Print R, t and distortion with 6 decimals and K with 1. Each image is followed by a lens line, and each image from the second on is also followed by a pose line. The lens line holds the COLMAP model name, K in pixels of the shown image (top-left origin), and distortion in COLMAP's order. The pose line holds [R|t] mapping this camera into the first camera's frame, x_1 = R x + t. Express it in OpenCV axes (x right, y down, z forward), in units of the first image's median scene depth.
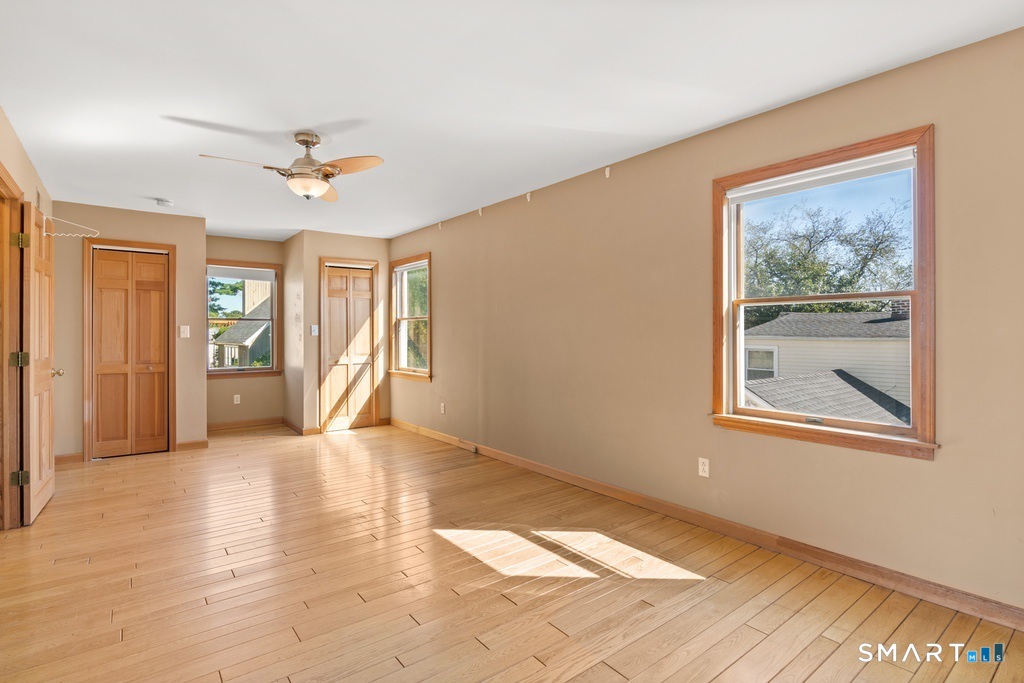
lens RADIAL K [[497.8, 0, 513.9], [0, 497.8, 333.7], [0, 0, 1]] dist [-0.012780, -0.003127]
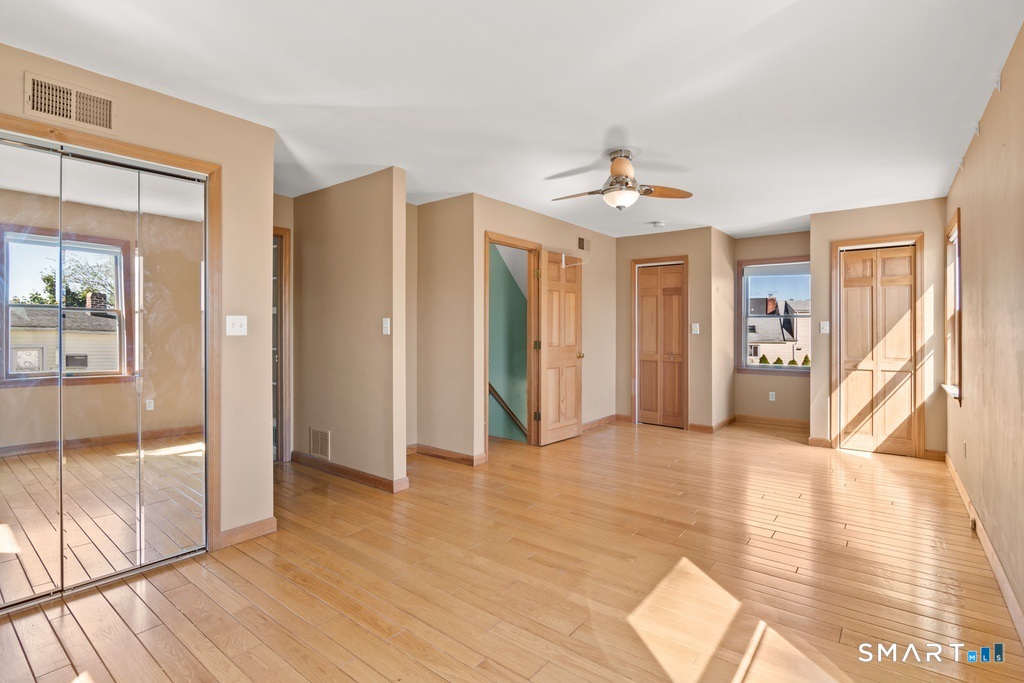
lens RADIAL K [[497.8, 0, 493.1], [0, 497.8, 327.9], [0, 0, 1]] dist [-0.012780, -0.003127]
pose [[0.221579, 0.000876, -0.975142, 0.302606], [-0.006418, 0.999979, -0.000560, -0.001651], [0.975121, 0.006383, 0.221580, 0.238702]]
